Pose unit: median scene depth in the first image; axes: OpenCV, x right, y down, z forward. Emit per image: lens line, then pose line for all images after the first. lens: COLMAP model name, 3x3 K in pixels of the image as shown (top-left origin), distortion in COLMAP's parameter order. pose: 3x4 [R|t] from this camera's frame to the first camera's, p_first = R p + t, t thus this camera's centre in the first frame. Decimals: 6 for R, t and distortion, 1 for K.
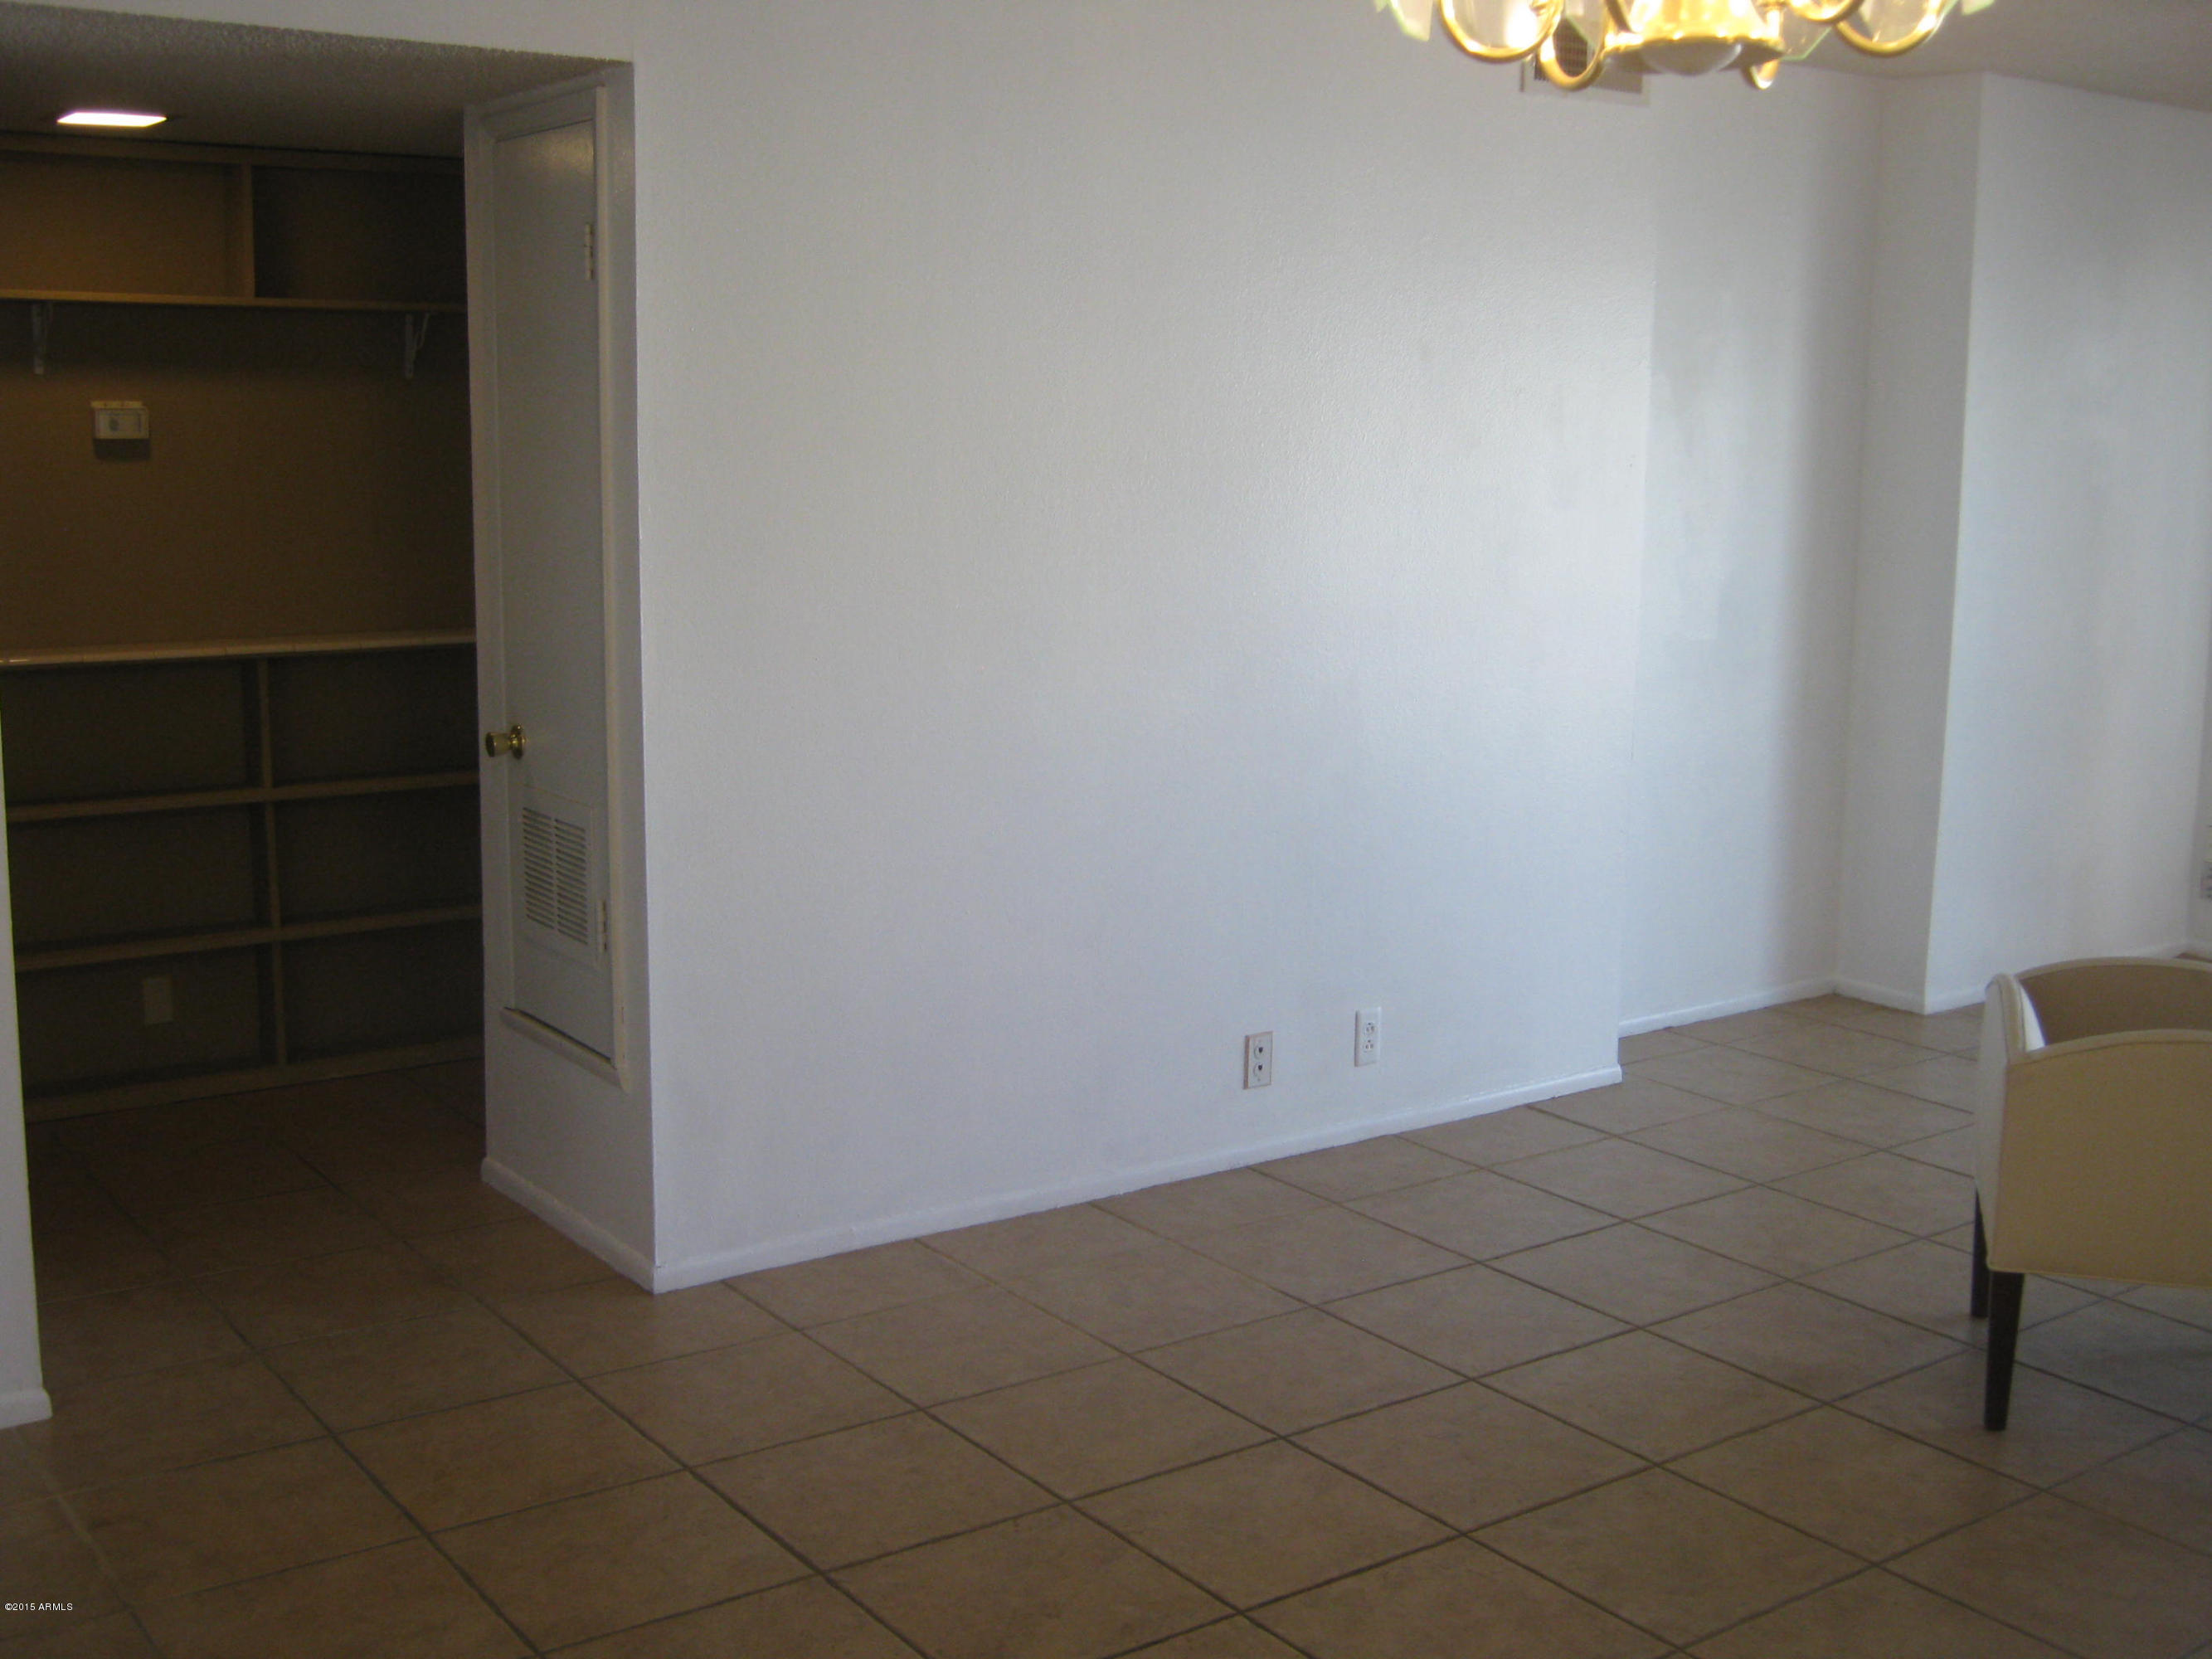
lens RADIAL K [[2451.1, 0, 1137.1], [0, 2451.1, 816.6], [0, 0, 1]] dist [-0.111459, 0.079189]
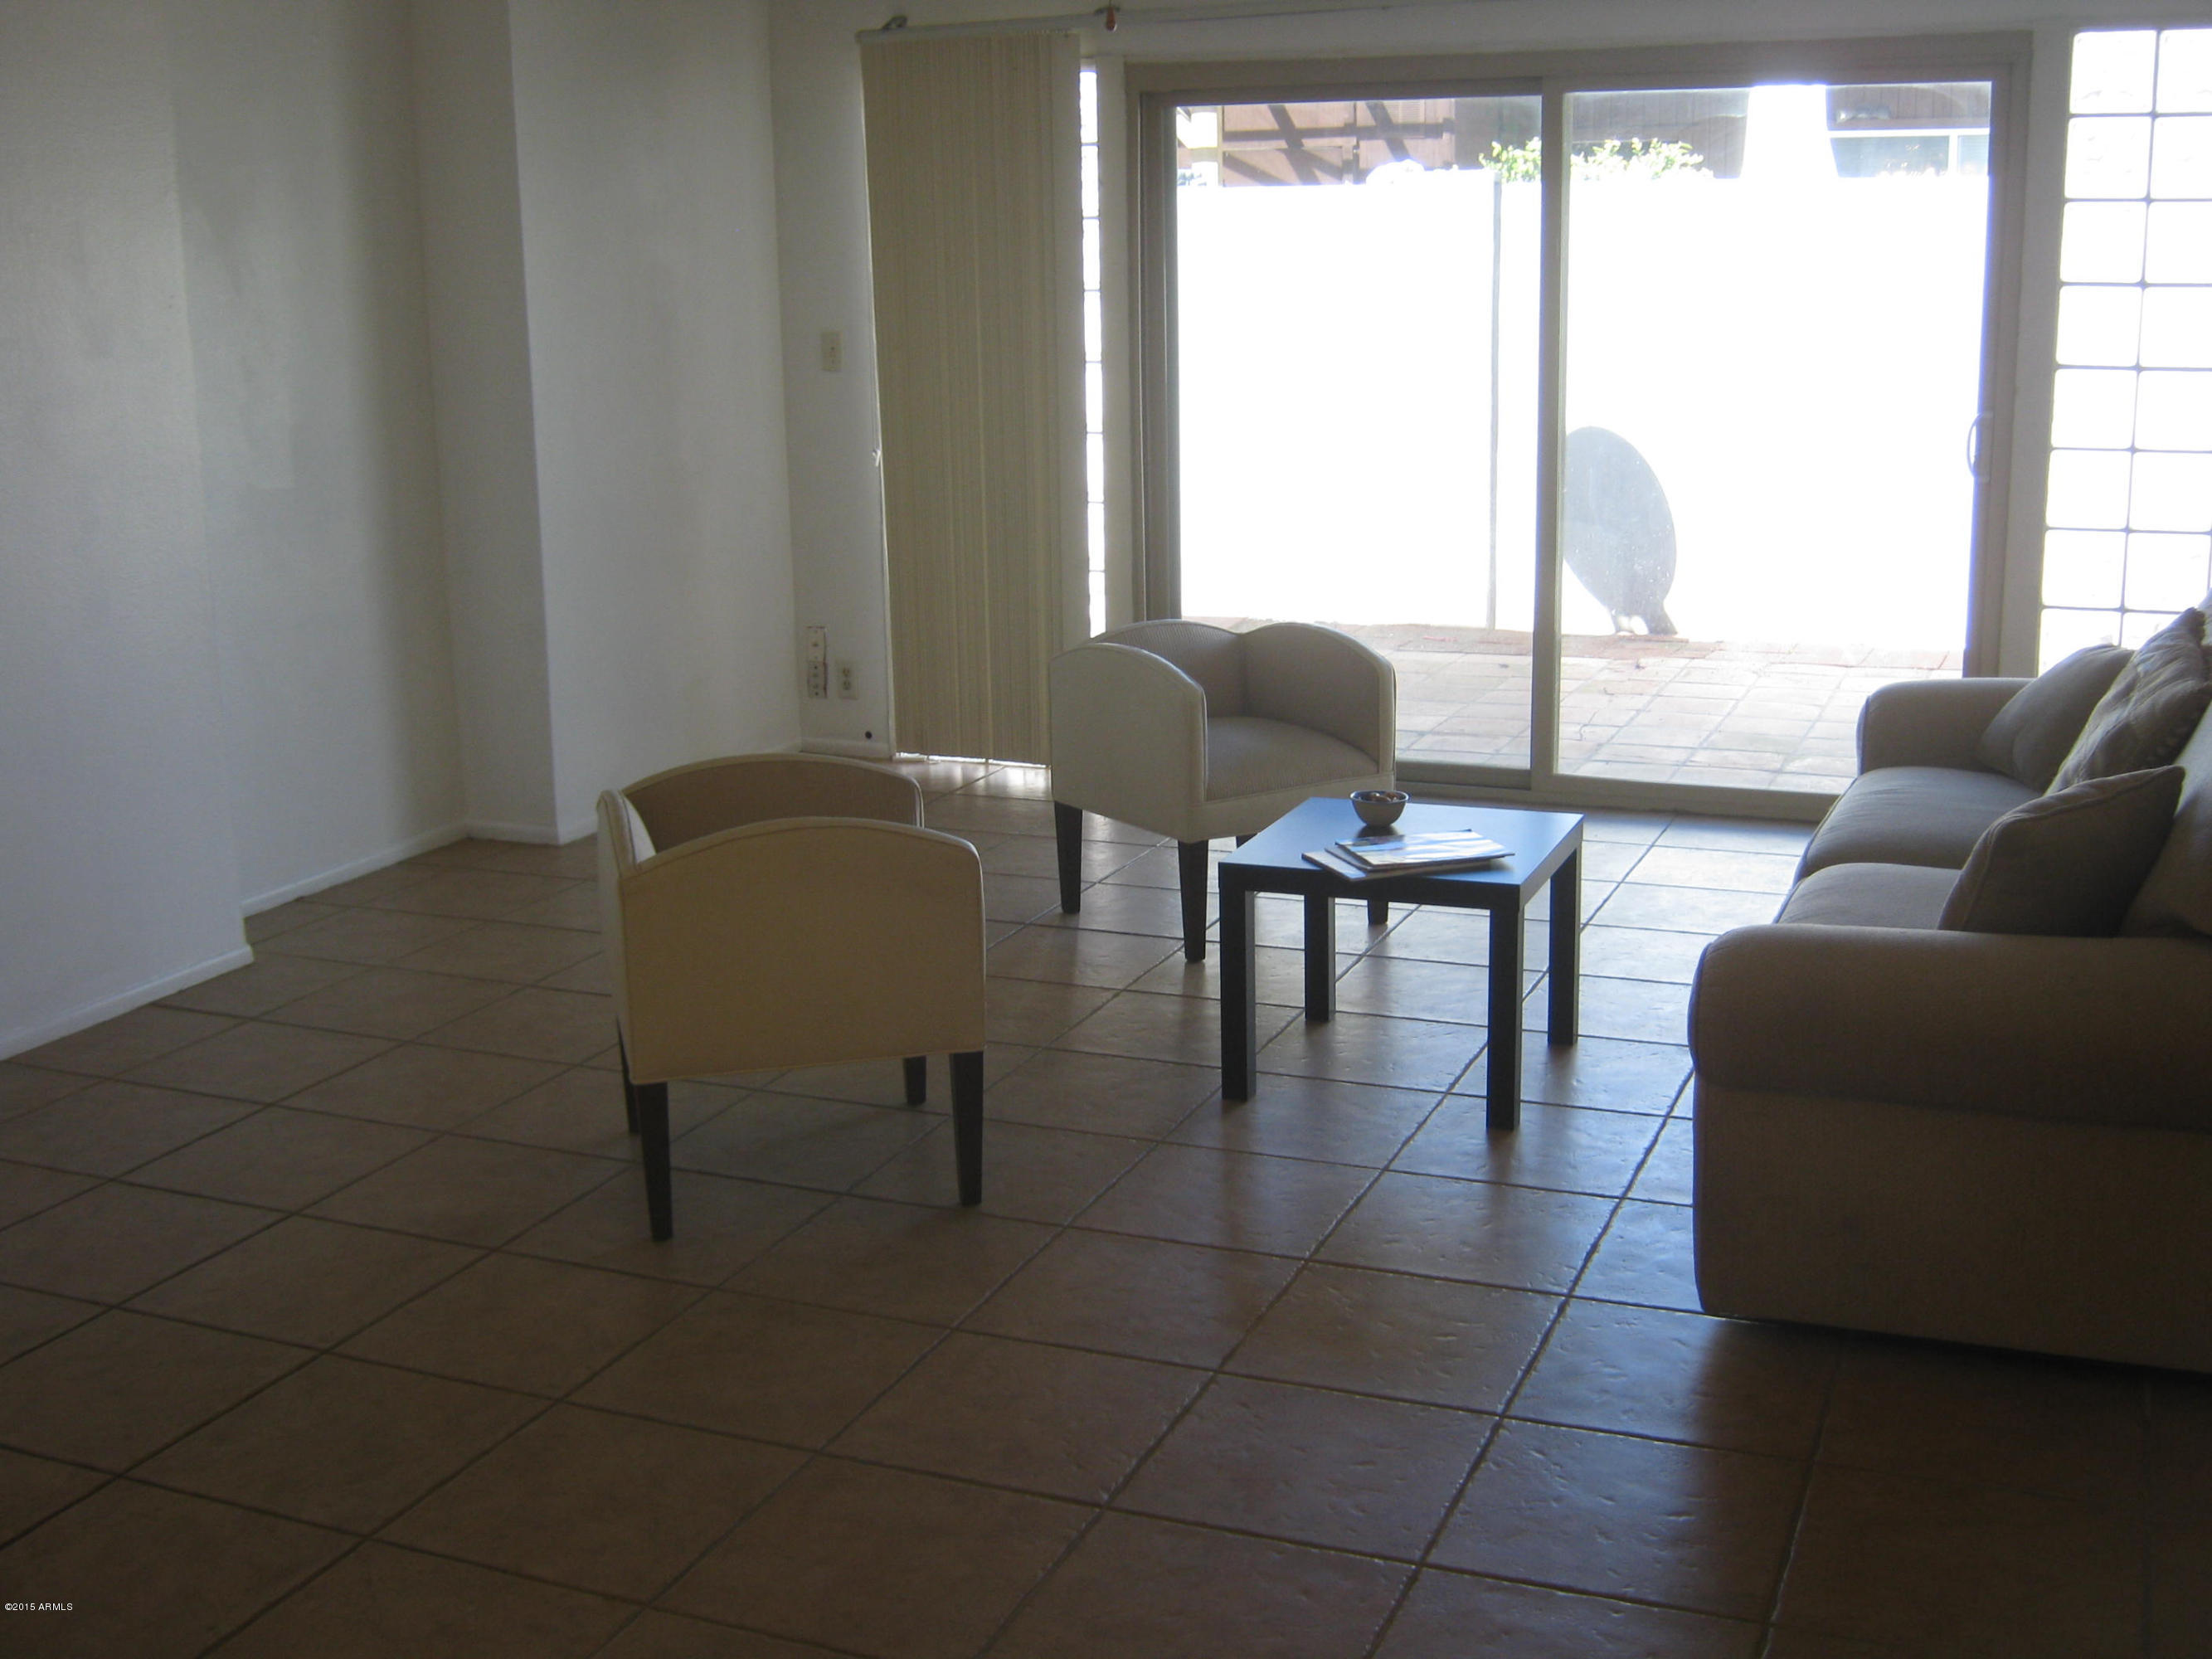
lens RADIAL K [[2451.1, 0, 1137.1], [0, 2451.1, 816.6], [0, 0, 1]] dist [-0.111459, 0.079189]
pose [[0.850082, -0.143177, 0.506814, 0.027592], [0.112709, 0.989499, 0.090490, 0.008130], [-0.514448, -0.019802, 0.857293, 0.023617]]
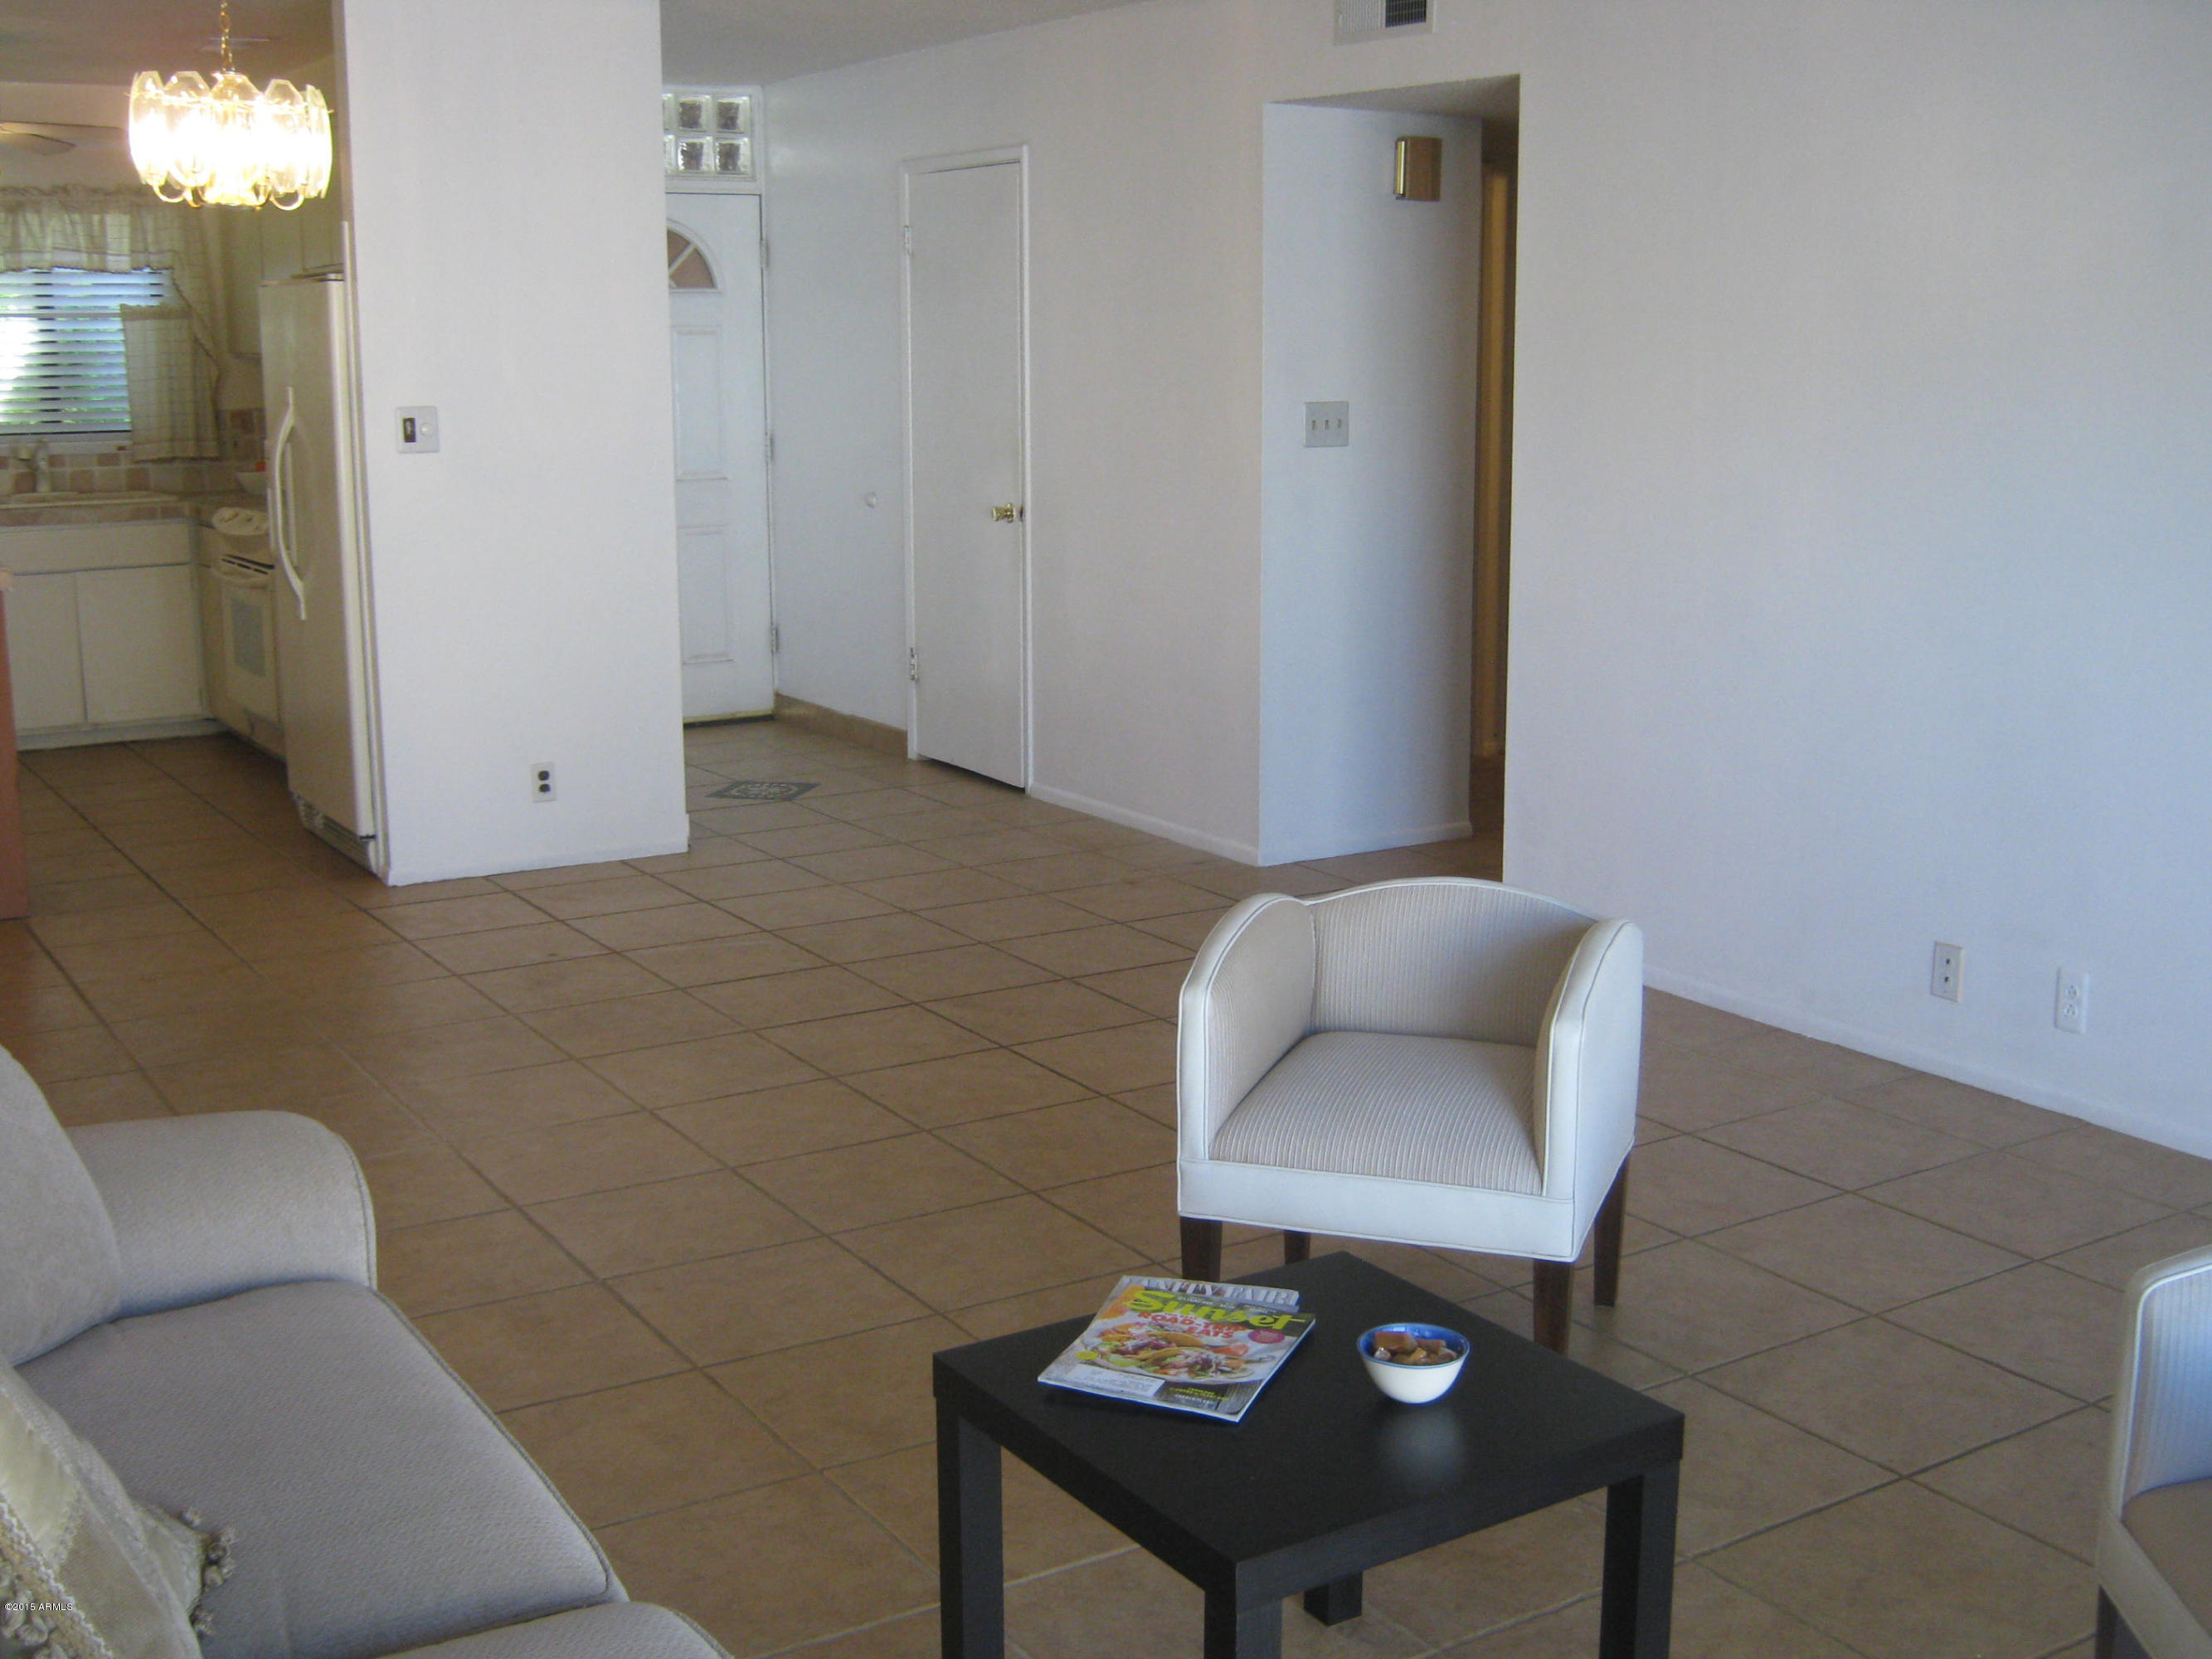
lens RADIAL K [[2451.1, 0, 1137.1], [0, 2451.1, 816.6], [0, 0, 1]] dist [-0.111459, 0.079189]
pose [[-0.058439, 0.178090, -0.982277, 1.083662], [-0.166911, 0.968365, 0.185498, -0.093301], [0.984239, 0.174793, -0.026865, 0.740449]]
